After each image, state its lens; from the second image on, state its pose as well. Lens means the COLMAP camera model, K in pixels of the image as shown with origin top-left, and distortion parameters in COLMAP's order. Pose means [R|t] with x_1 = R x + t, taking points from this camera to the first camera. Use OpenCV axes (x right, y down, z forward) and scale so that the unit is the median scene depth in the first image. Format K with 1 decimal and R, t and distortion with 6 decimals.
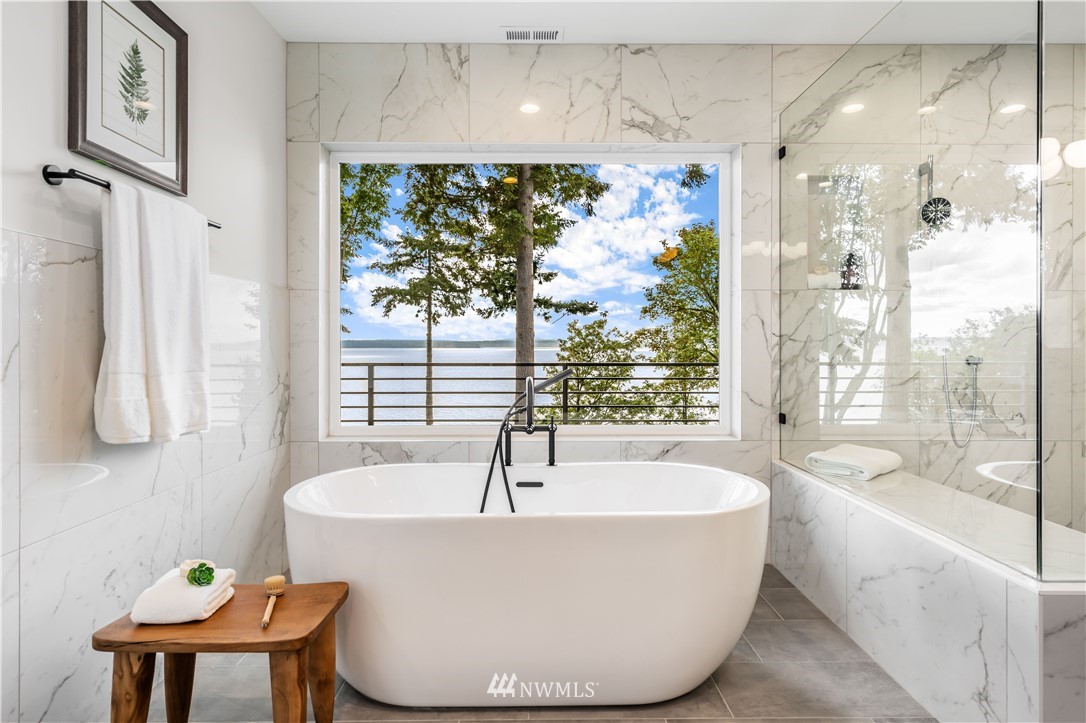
lens RADIAL K [[591.8, 0, 538.6], [0, 591.8, 347.8], [0, 0, 1]] dist [-0.006963, -0.000756]
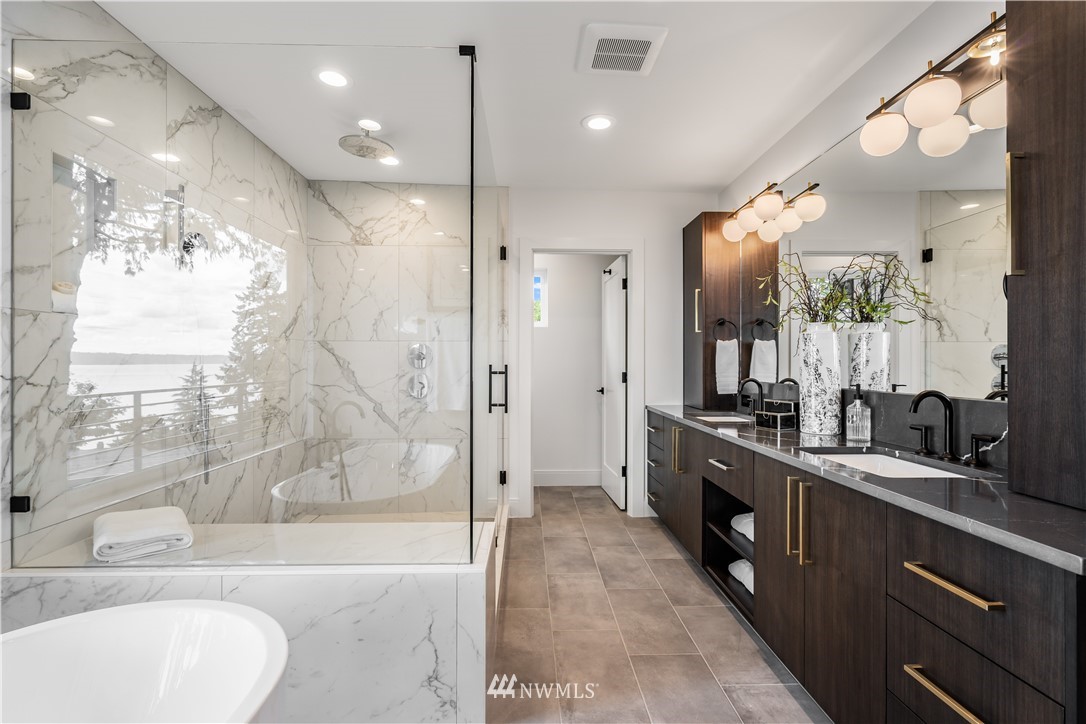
lens RADIAL K [[495.6, 0, 541.5], [0, 495.6, 364.6], [0, 0, 1]] dist [-0.006718, 0.001712]
pose [[-0.032702, -0.001214, 0.999464, -0.153936], [0.004096, 0.999991, 0.001348, -0.034074], [-0.999457, 0.004138, -0.032697, 0.435173]]
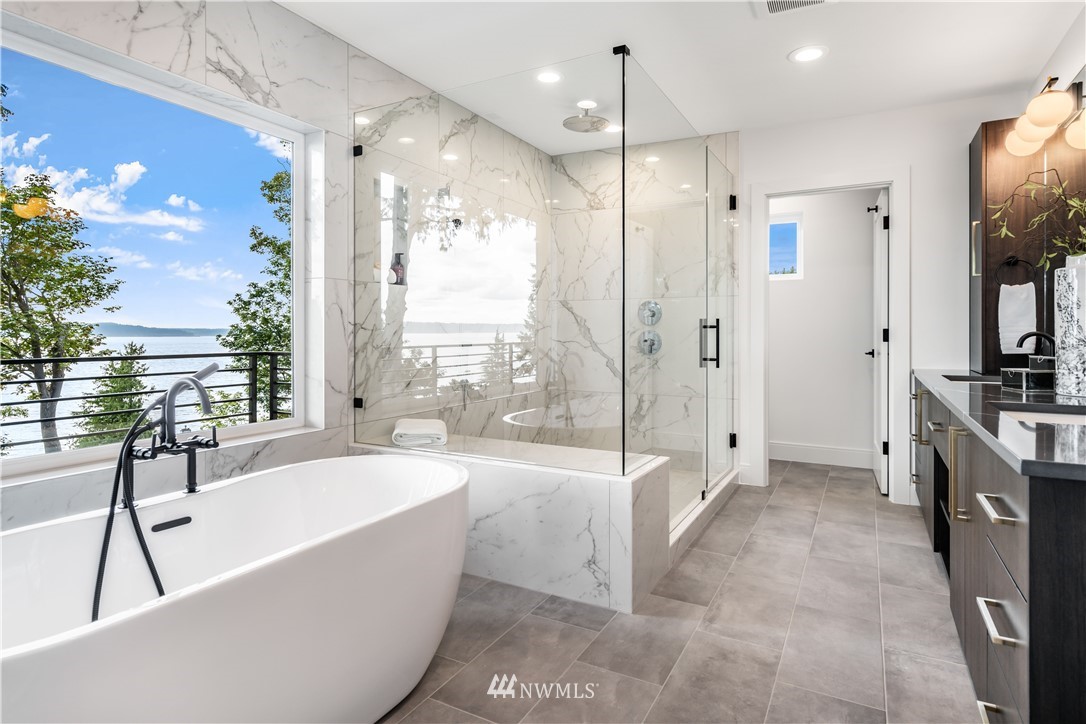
lens RADIAL K [[591.8, 0, 551.8], [0, 591.8, 336.2], [0, 0, 1]] dist [-0.006963, -0.000756]
pose [[0.472304, -0.005017, 0.881421, -0.352488], [0.004774, 0.999984, 0.003134, -0.000863], [-0.881423, 0.002727, 0.472321, 0.195528]]
